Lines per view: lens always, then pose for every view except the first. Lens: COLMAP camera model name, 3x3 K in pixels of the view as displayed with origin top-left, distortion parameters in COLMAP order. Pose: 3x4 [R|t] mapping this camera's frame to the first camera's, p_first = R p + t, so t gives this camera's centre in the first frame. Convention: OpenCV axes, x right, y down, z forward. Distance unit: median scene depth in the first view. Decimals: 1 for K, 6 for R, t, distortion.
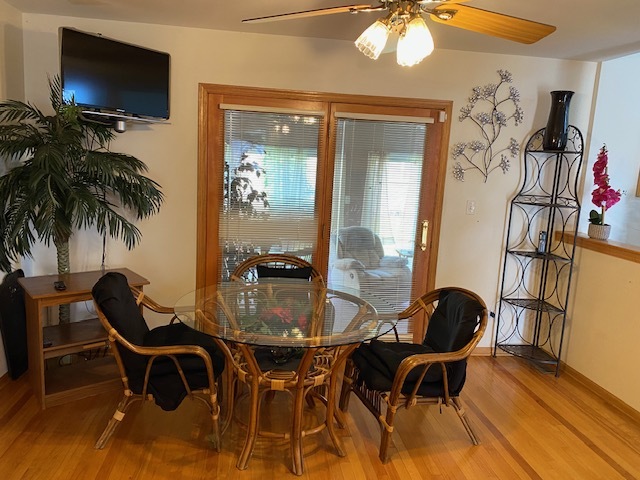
lens RADIAL K [[500.1, 0, 319.3], [0, 500.1, 240.8], [0, 0, 1]] dist [0.014397, 0.003031]
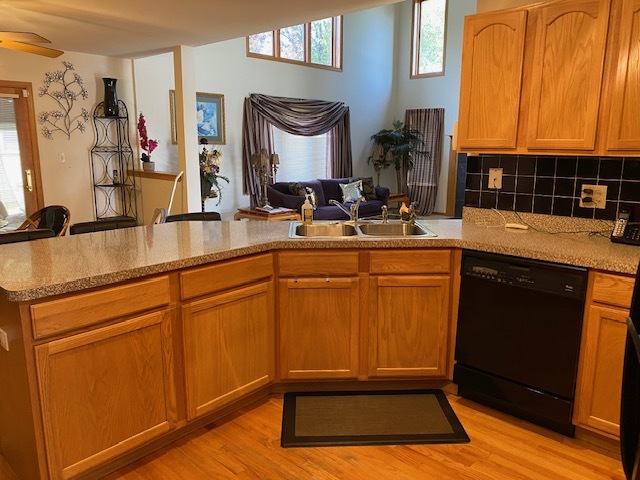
lens RADIAL K [[500.1, 0, 319.7], [0, 500.1, 239.5], [0, 0, 1]] dist [0.014397, 0.003031]
pose [[0.777187, -0.170503, 0.605730, -0.036966], [0.138904, 0.985332, 0.099133, 0.128304], [-0.613748, 0.007093, 0.789470, -0.607931]]
